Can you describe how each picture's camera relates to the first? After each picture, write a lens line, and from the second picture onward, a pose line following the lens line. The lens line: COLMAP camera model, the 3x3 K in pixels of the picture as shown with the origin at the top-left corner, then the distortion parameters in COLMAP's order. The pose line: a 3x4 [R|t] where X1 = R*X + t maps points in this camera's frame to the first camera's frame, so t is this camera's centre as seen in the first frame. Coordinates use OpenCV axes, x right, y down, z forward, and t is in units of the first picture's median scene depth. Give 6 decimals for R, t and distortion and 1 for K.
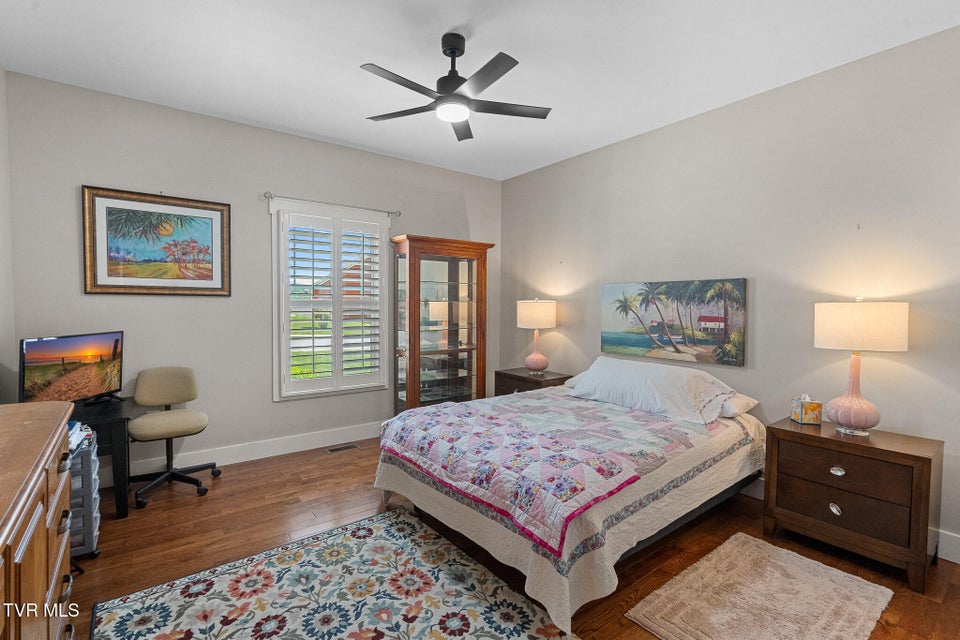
lens RADIAL K [[437.3, 0, 479.8], [0, 437.3, 316.3], [0, 0, 1]] dist [-0.000393, -0.000025]
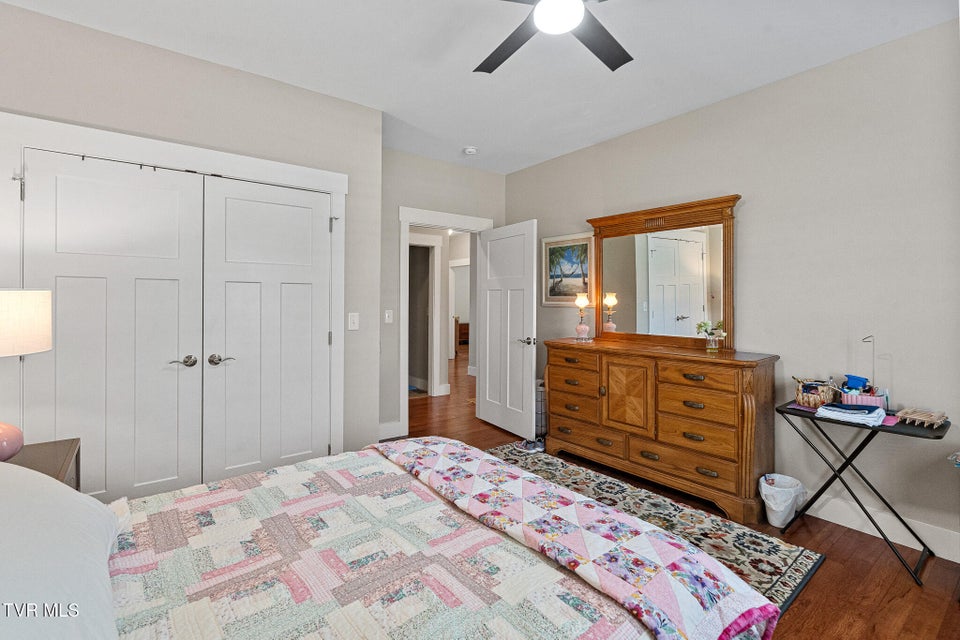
lens RADIAL K [[437.3, 0, 482.8], [0, 437.3, 298.8], [0, 0, 1]] dist [-0.000393, -0.000025]
pose [[-0.999906, -0.012113, -0.006364, 0.058678], [-0.012255, 0.999666, 0.022769, -0.048299], [0.006086, 0.022845, -0.999720, 1.905282]]
